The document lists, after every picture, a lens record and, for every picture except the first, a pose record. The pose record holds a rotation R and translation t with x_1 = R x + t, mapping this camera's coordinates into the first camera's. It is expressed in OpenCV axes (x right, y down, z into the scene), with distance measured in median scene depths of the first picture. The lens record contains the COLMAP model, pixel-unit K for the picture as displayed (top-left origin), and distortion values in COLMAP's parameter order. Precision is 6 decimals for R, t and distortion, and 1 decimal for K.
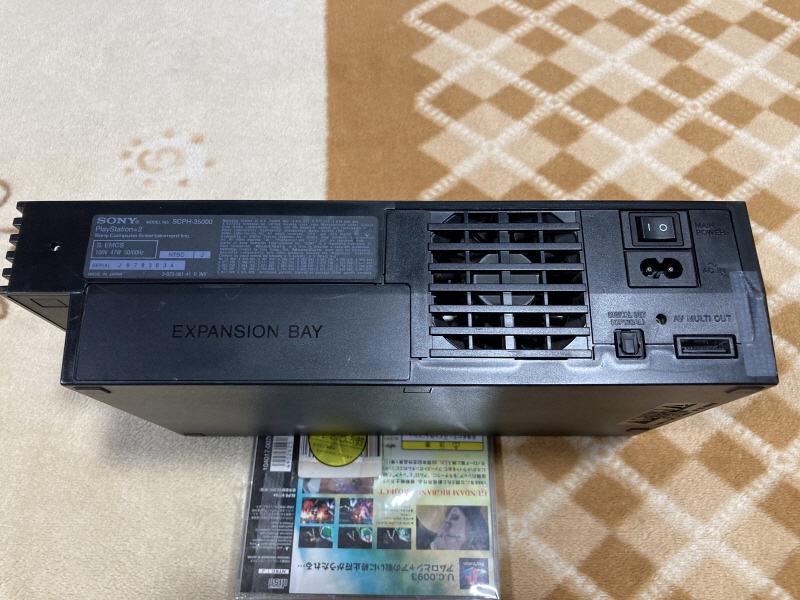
lens RADIAL K [[662.0, 0, 399.6], [0, 662.0, 295.5], [0, 0, 1]] dist [-0.009477, 0.007749]
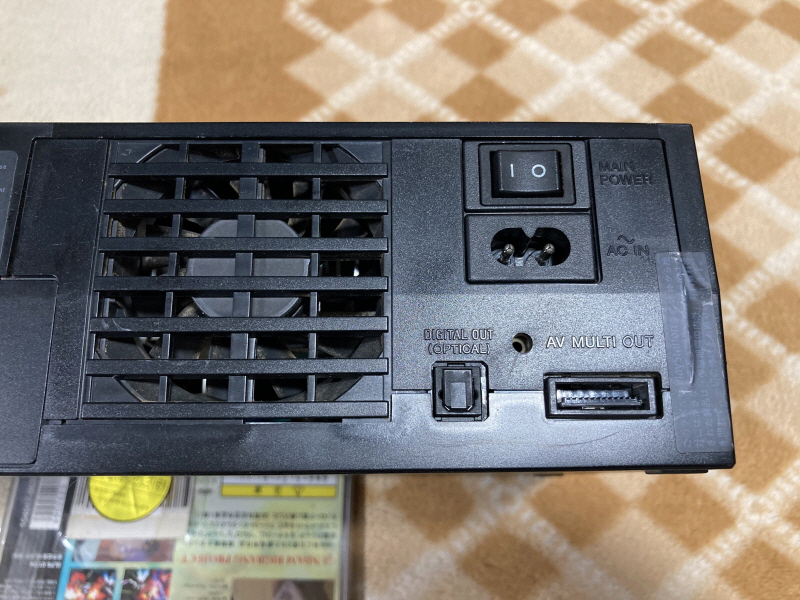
lens RADIAL K [[671.9, 0, 400.0], [0, 671.9, 300.0], [0, 0, 1]] dist [-0.013055, -0.001958]
pose [[0.999977, -0.002855, 0.006171, 0.196959], [0.002432, 0.997718, 0.067477, -0.024095], [-0.006350, -0.067460, 0.997702, 0.310295]]
